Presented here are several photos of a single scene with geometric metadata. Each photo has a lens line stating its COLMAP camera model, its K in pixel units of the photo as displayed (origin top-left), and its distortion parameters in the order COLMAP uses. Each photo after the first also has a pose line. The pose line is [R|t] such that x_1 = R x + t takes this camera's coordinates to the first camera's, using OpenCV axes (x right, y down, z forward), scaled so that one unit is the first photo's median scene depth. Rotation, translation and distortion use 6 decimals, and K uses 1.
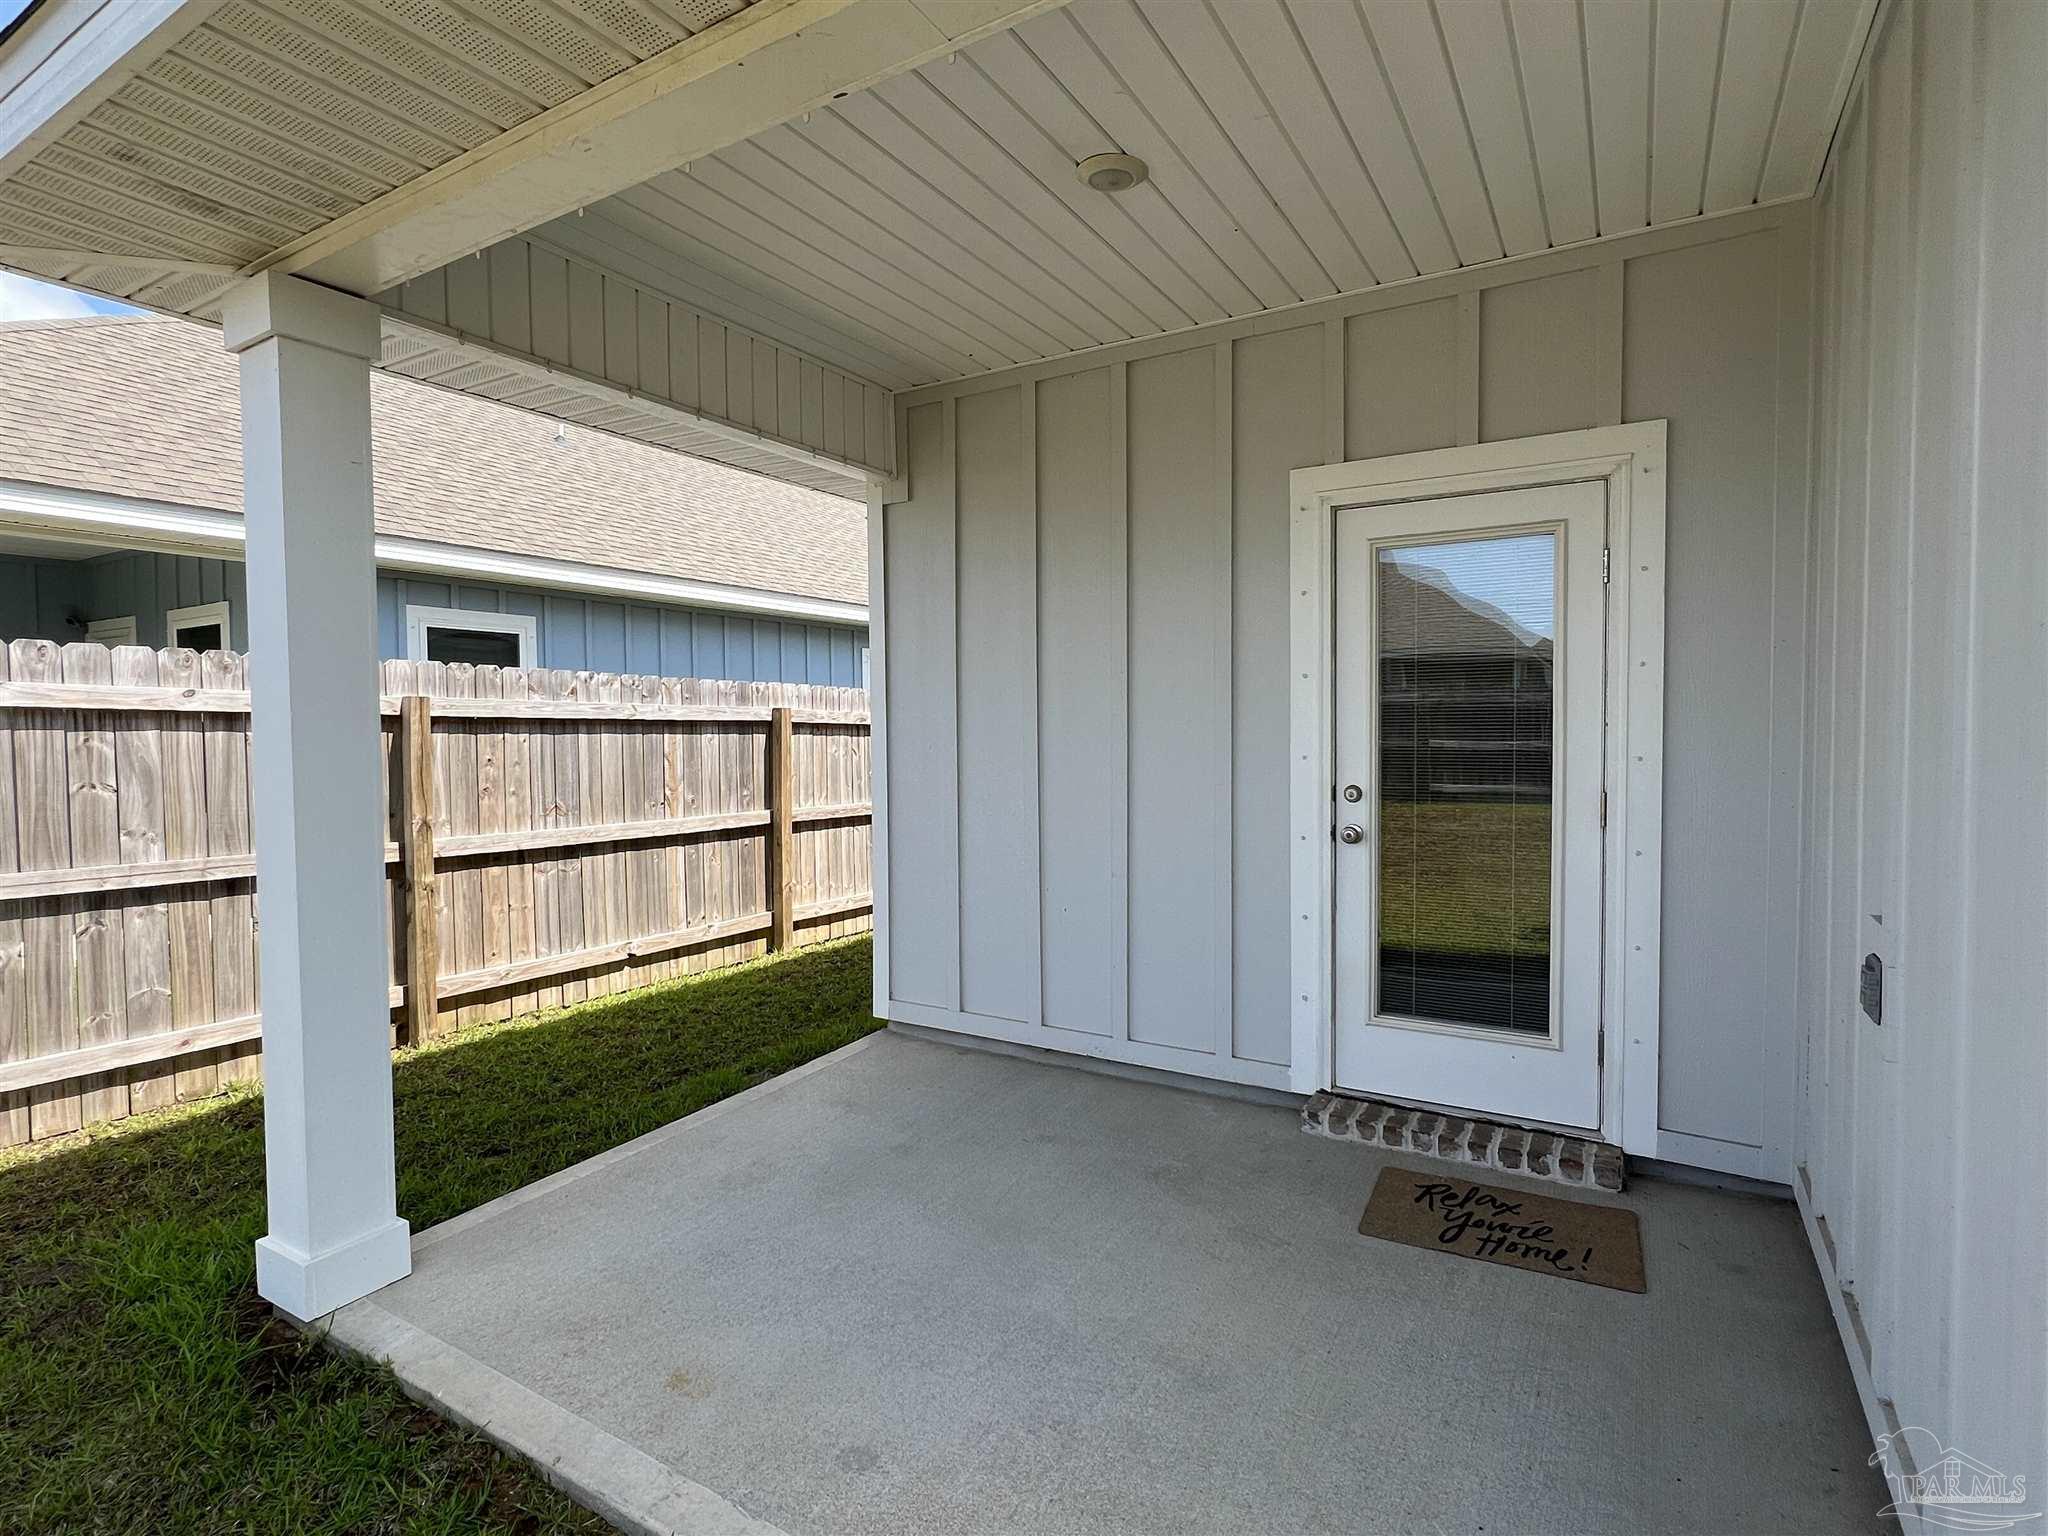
lens RADIAL K [[1018.0, 0, 1022.3], [0, 1018.0, 761.7], [0, 0, 1]] dist [0.001172, 0.000088]
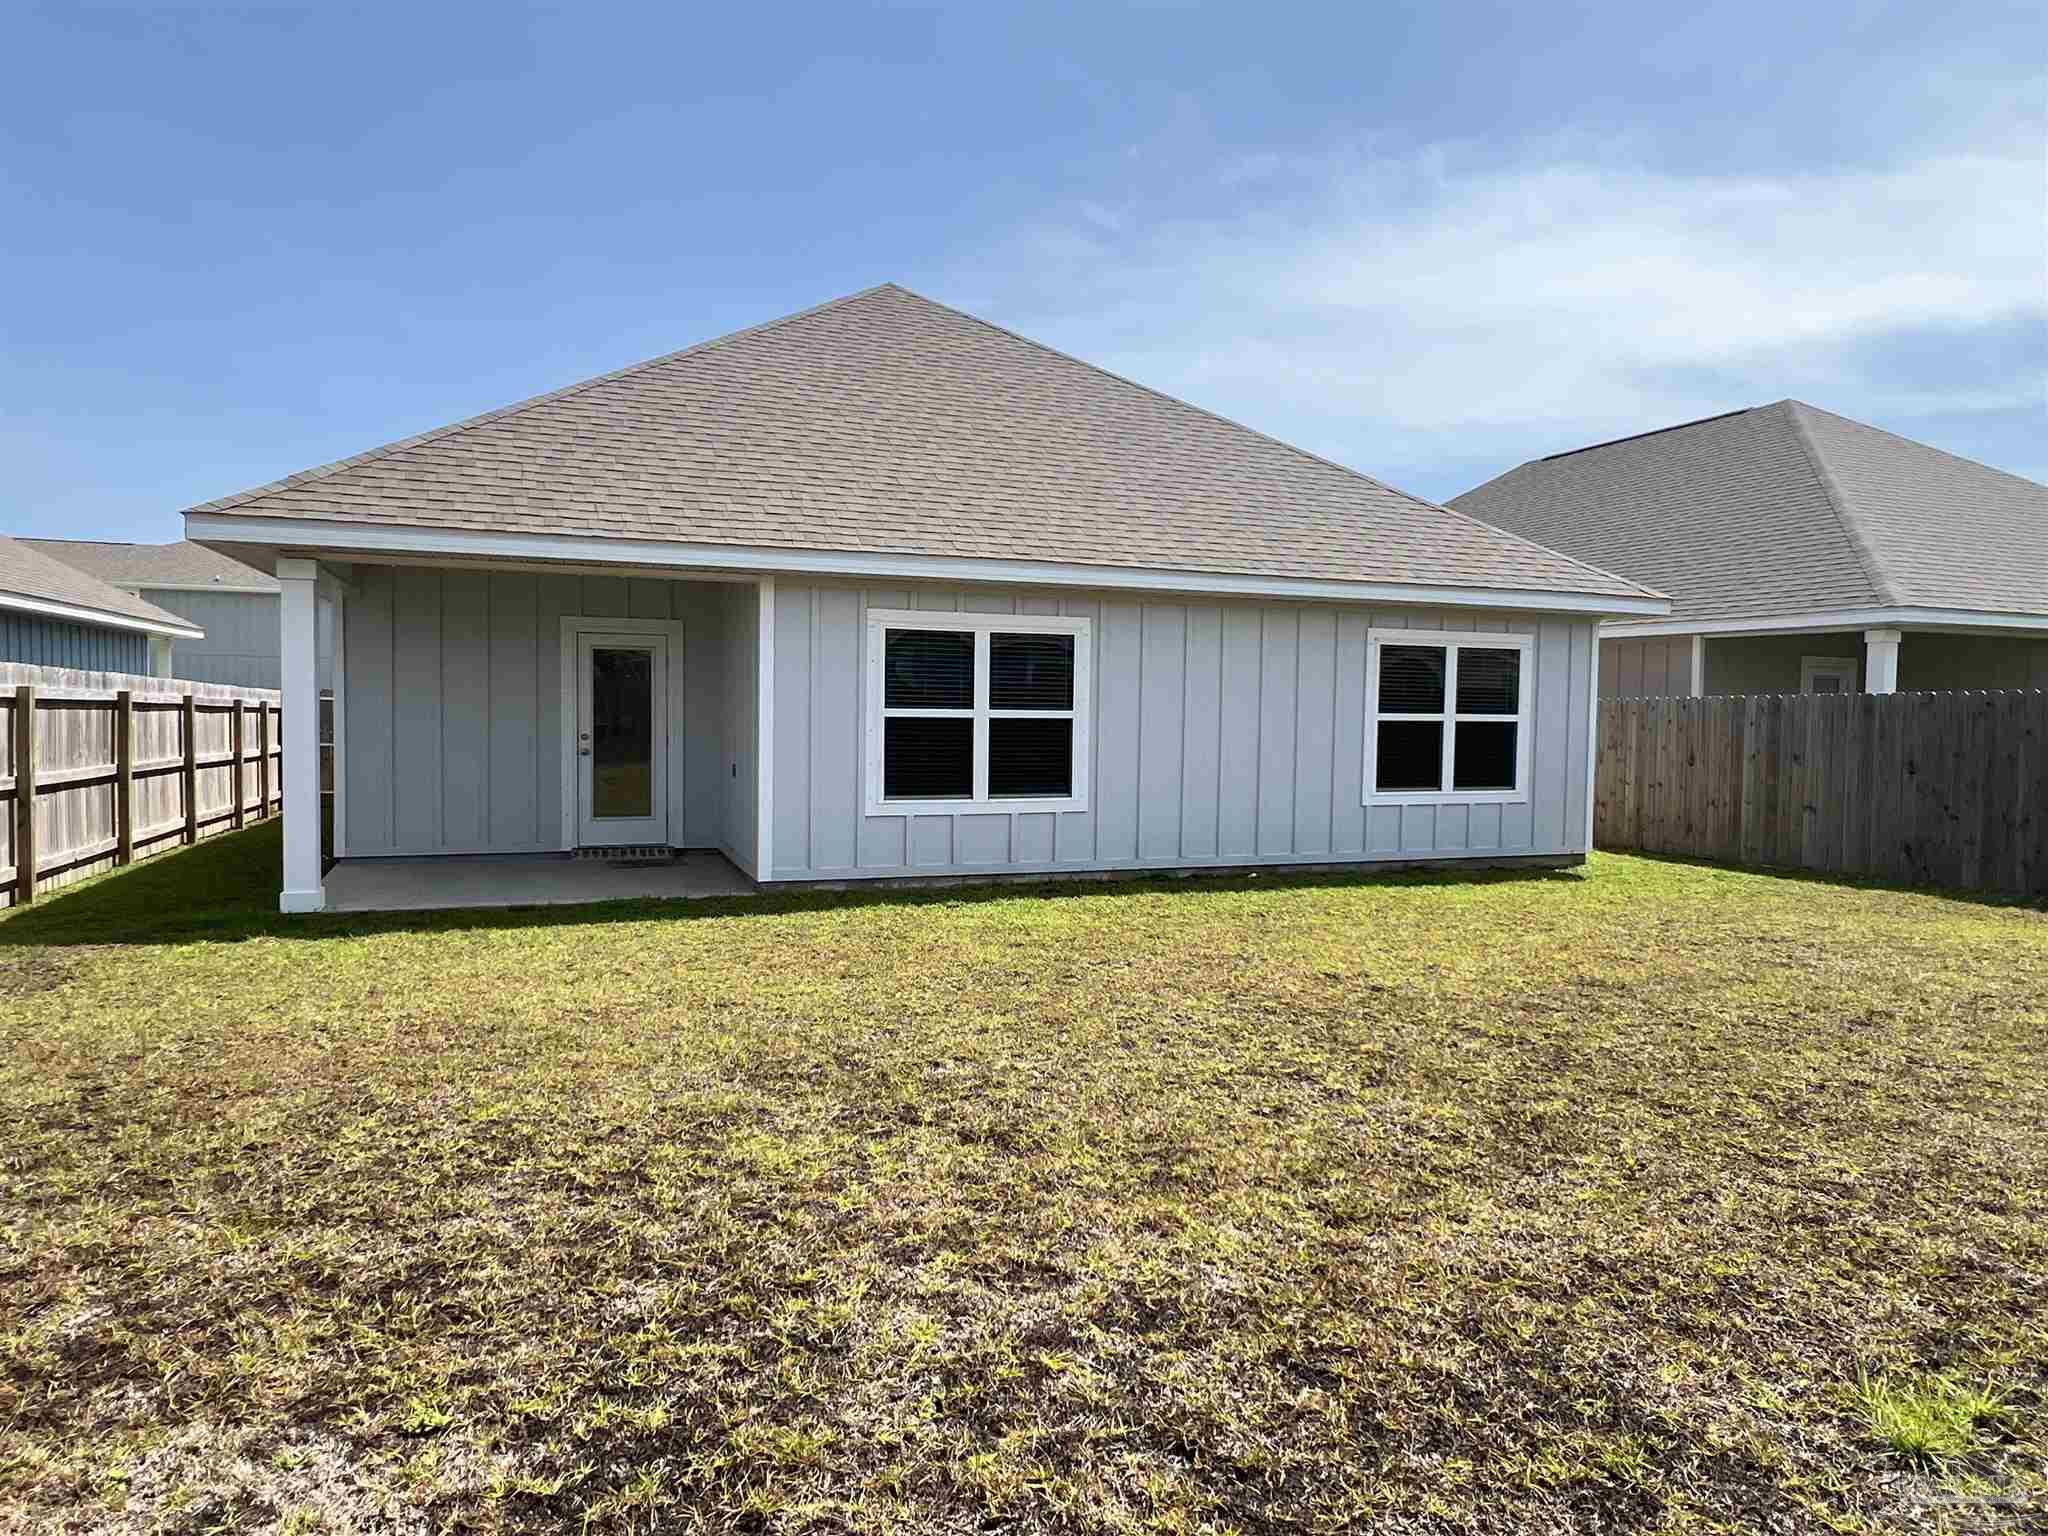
lens RADIAL K [[1257.8, 0, 1021.4], [0, 1257.8, 764.6], [0, 0, 1]] dist [-0.000846, 0.000211]
pose [[0.602062, -0.023035, 0.798117, -1.020019], [0.012388, 0.999733, 0.019509, 0.034072], [-0.798353, -0.001858, 0.602187, -1.203882]]
